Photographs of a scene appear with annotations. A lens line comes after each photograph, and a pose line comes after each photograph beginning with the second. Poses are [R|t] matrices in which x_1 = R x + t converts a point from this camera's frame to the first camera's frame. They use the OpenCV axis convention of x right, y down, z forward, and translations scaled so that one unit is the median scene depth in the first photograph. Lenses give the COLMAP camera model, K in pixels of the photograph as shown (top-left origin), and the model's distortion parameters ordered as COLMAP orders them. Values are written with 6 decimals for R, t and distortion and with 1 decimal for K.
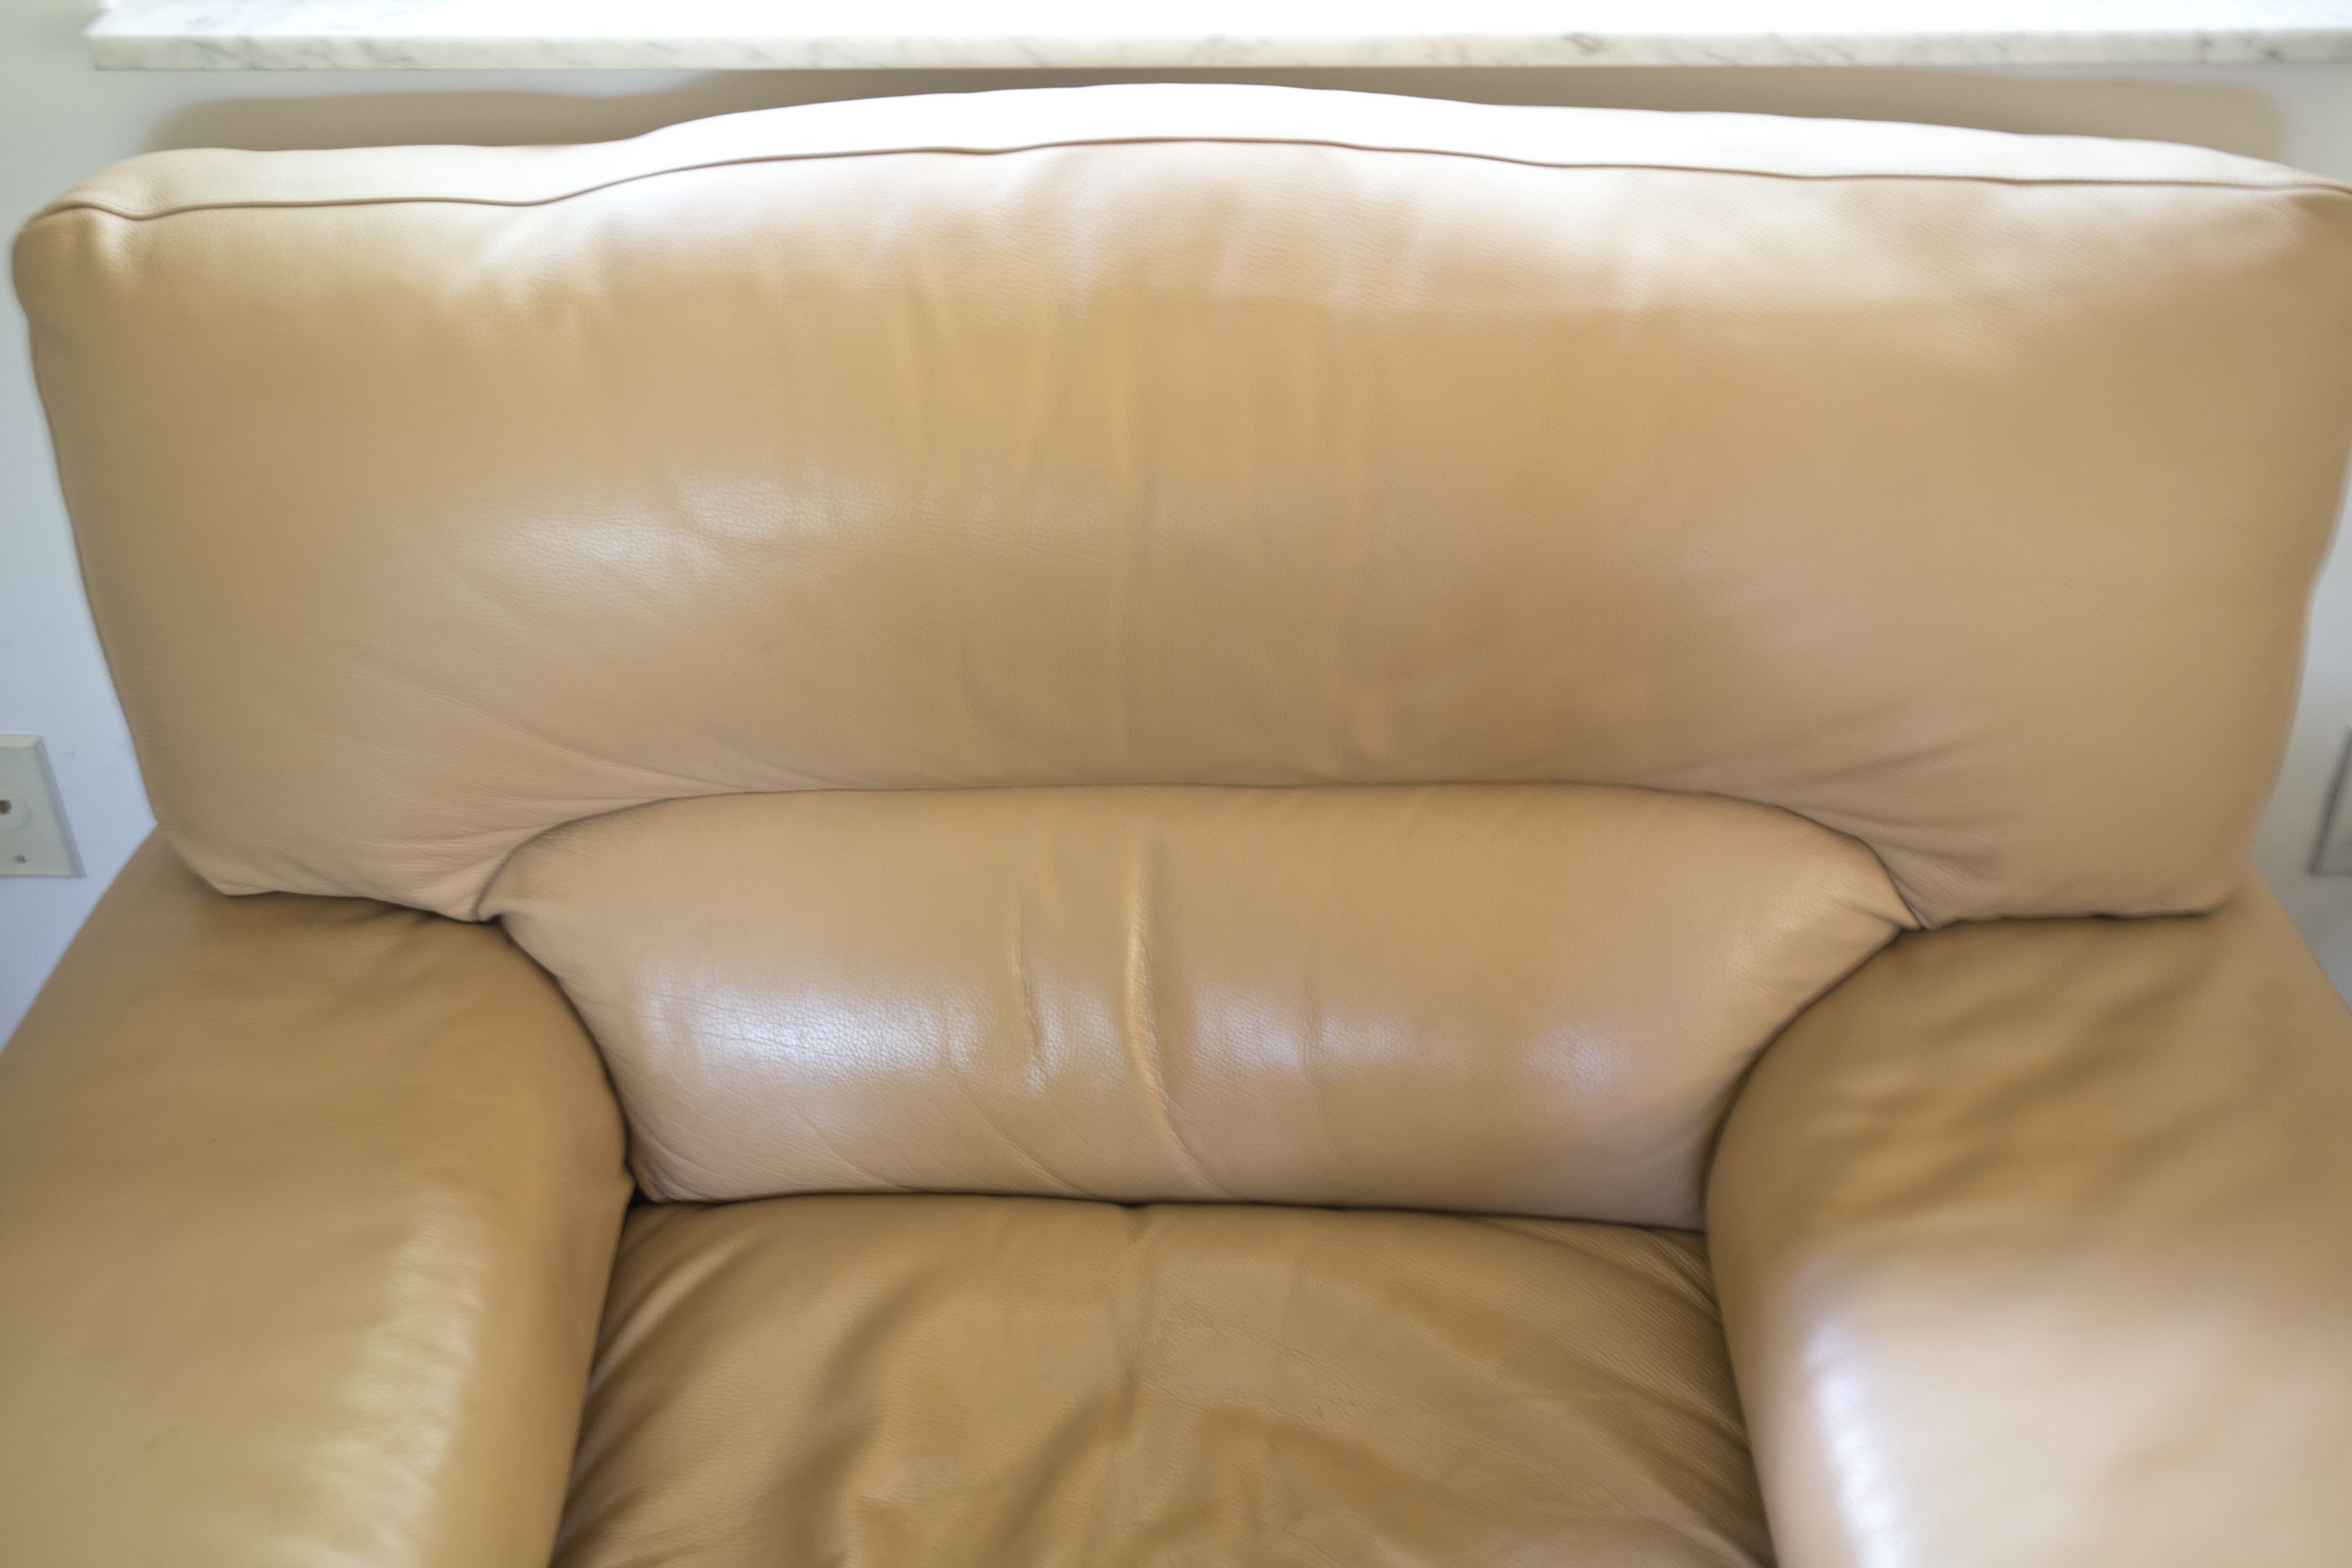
lens RADIAL K [[2645.3, 0, 1172.5], [0, 2645.3, 771.6], [0, 0, 1]] dist [-0.029728, 0.000000]
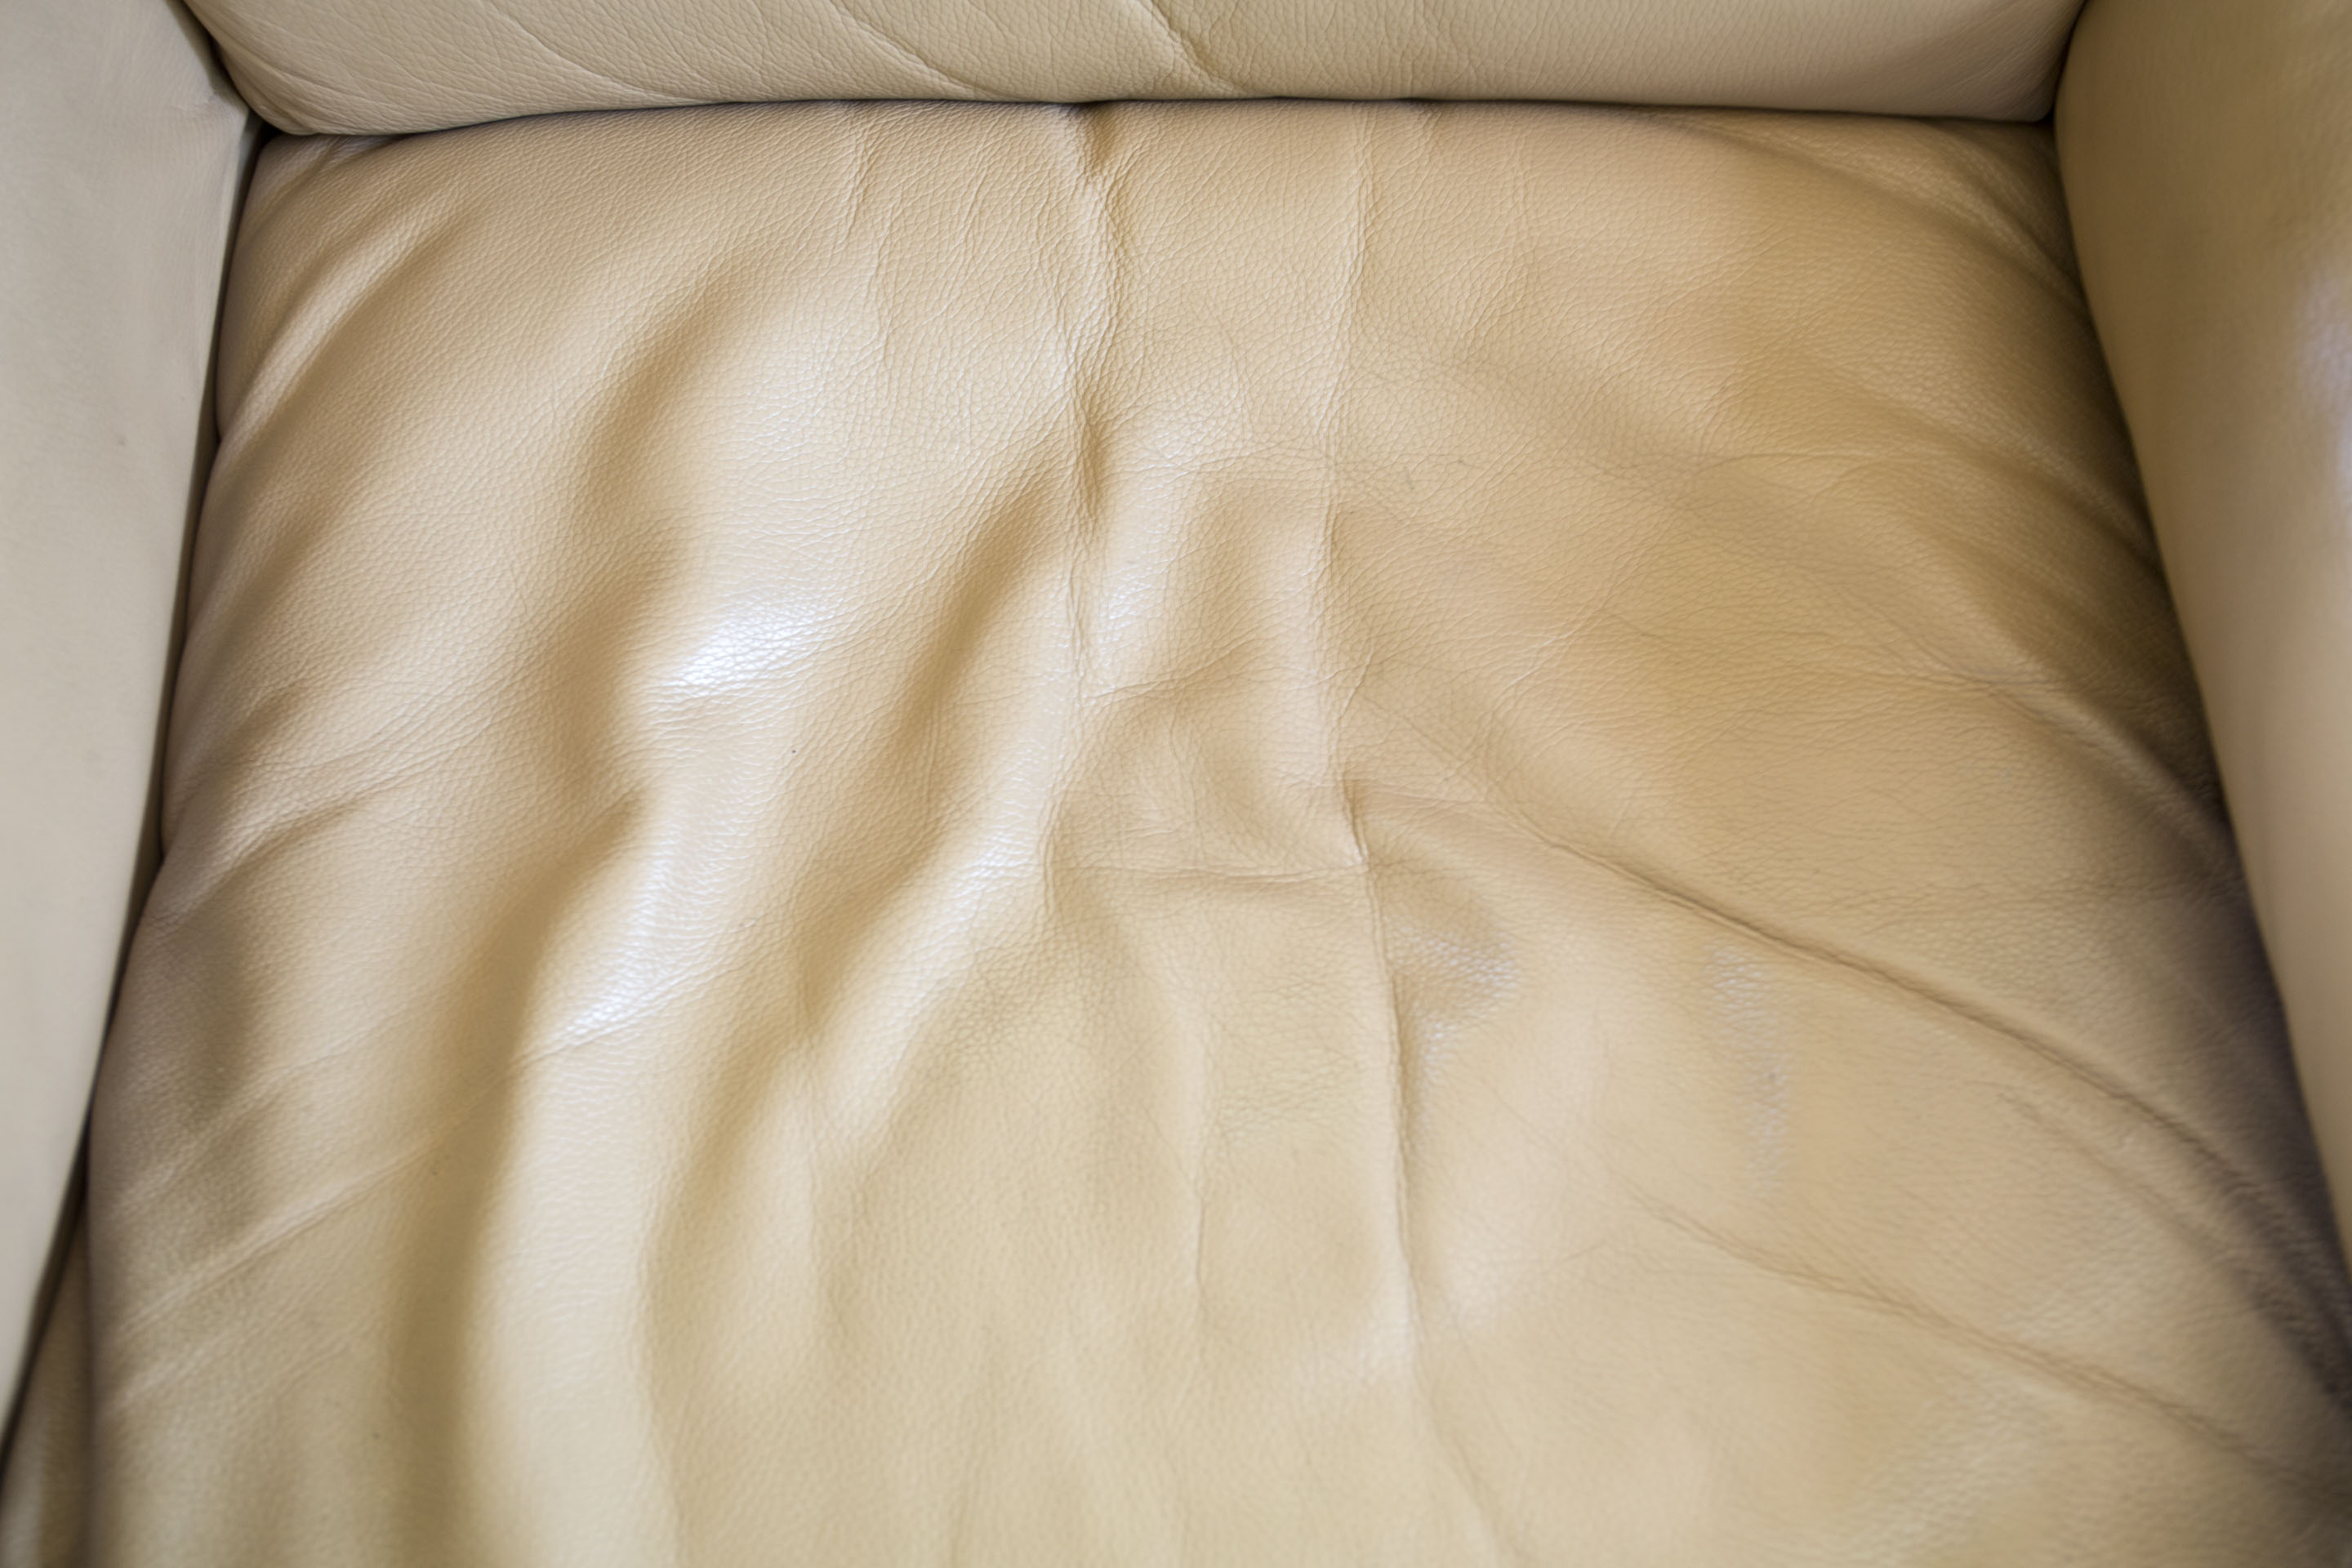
lens RADIAL K [[2330.4, 0, 1168.2], [0, 2330.4, 784.3], [0, 0, 1]] dist [-0.052532, 0.000000]
pose [[0.998939, -0.044403, 0.012186, -0.009981], [0.030751, 0.840334, 0.541196, 0.009669], [-0.034271, -0.540247, 0.840808, 0.498978]]
